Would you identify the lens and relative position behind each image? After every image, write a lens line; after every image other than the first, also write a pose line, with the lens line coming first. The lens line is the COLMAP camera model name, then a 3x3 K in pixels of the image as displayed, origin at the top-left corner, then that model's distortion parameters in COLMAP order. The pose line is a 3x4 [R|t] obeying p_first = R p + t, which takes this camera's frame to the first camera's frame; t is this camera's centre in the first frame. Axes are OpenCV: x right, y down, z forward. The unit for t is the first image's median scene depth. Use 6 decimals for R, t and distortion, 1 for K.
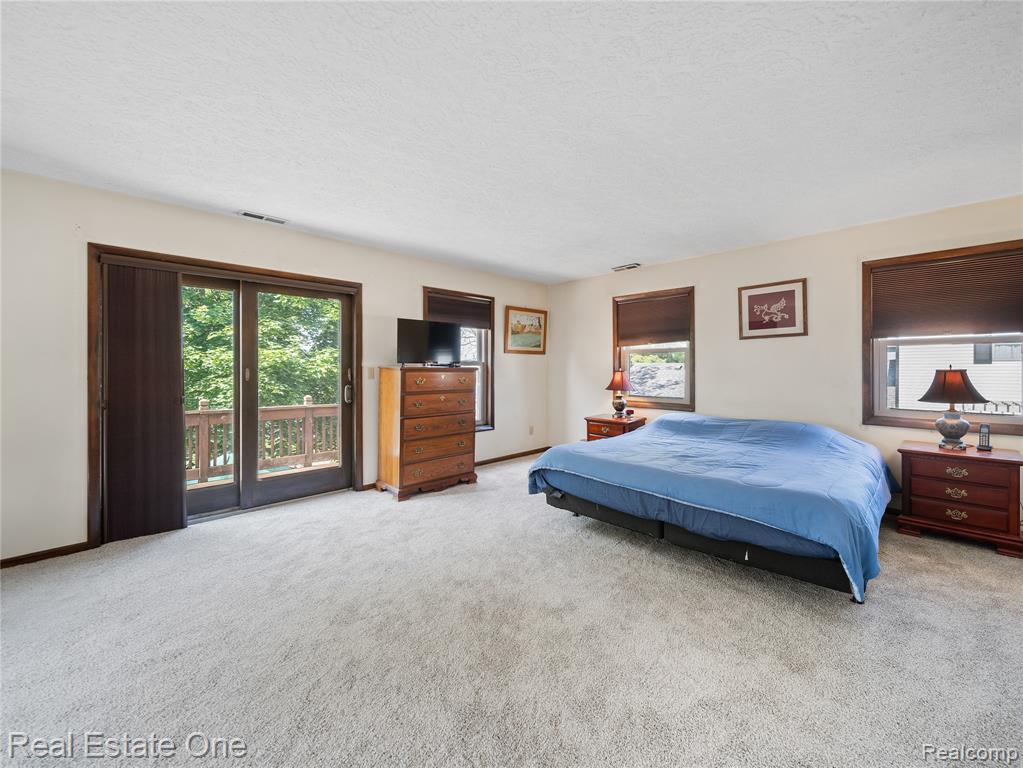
lens RADIAL K [[404.6, 0, 518.8], [0, 404.6, 368.8], [0, 0, 1]] dist [0.000045, -0.000153]
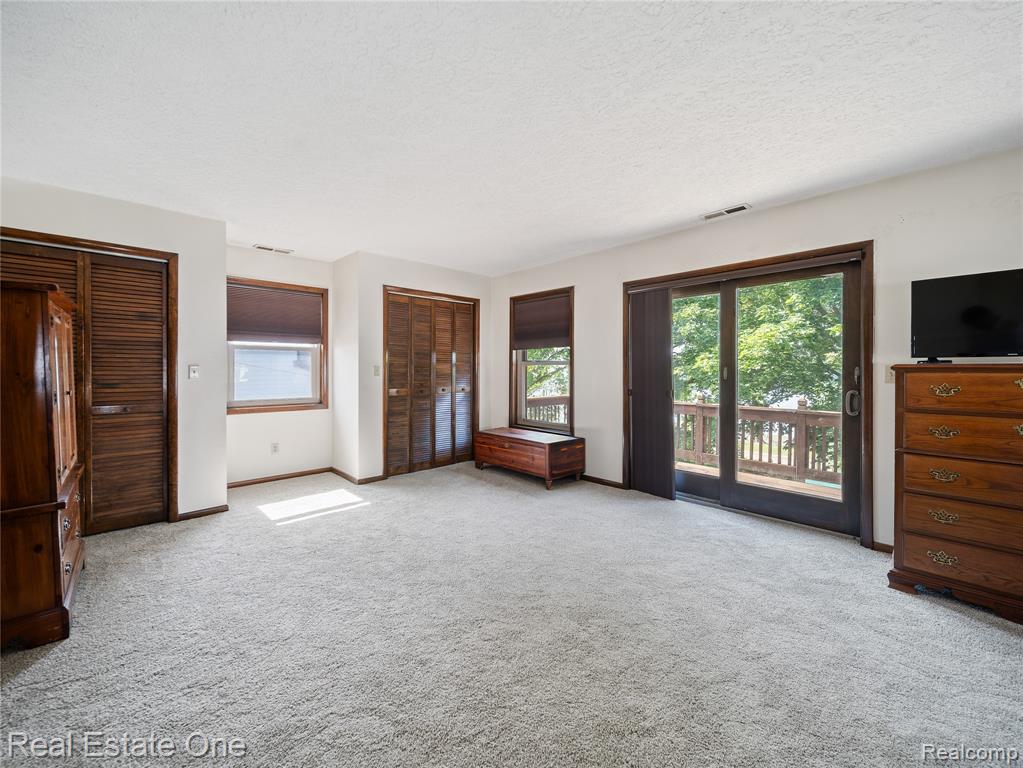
lens RADIAL K [[404.6, 0, 518.8], [0, 404.6, 368.8], [0, 0, 1]] dist [0.000045, -0.000153]
pose [[0.004771, 0.003440, -0.999983, 0.359791], [-0.000018, 0.999994, 0.003440, 0.000281], [0.999989, 0.000001, 0.004771, 0.523698]]
